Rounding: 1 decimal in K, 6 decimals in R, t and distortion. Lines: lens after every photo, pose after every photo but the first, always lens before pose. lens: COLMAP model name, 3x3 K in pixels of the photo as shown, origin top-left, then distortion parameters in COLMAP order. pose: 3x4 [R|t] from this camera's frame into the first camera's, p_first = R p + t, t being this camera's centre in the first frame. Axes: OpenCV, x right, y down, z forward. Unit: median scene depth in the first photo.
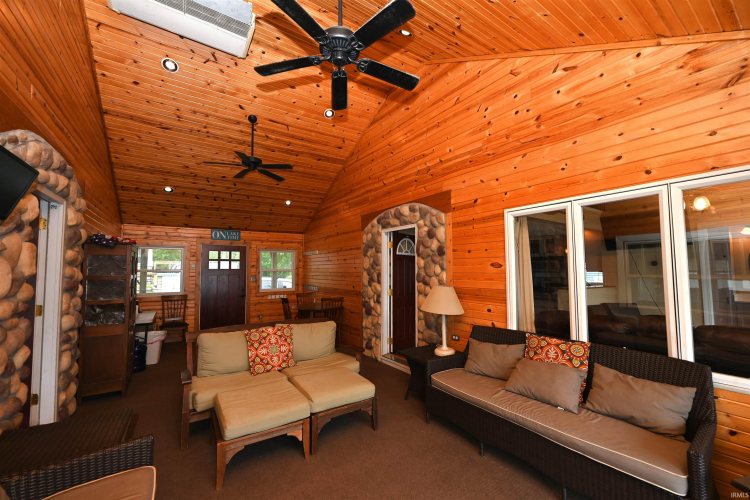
lens RADIAL K [[297.1, 0, 375.0], [0, 297.1, 253.7], [0, 0, 1]] dist [-0.002174, -0.000296]
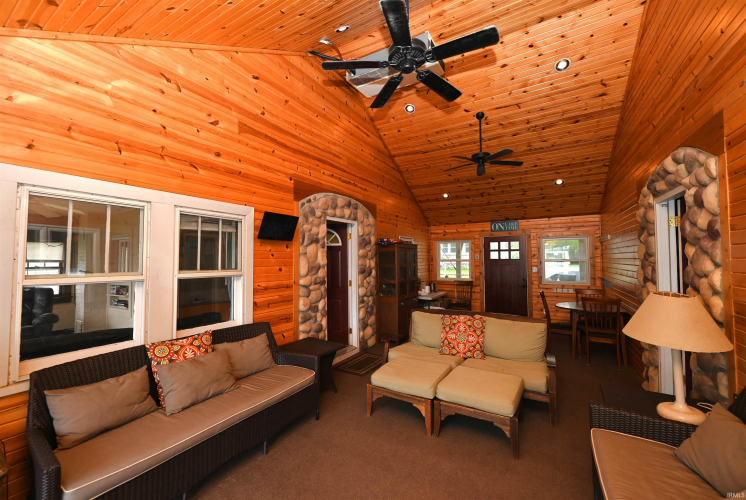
lens RADIAL K [[303.7, 0, 373.0], [0, 303.7, 250.0], [0, 0, 1]] dist [-0.001106, -0.000211]
pose [[0.433028, -0.023311, -0.901079, 0.445722], [0.051202, 0.998688, -0.001231, -0.004012], [0.899925, -0.045604, 0.433653, 0.222331]]
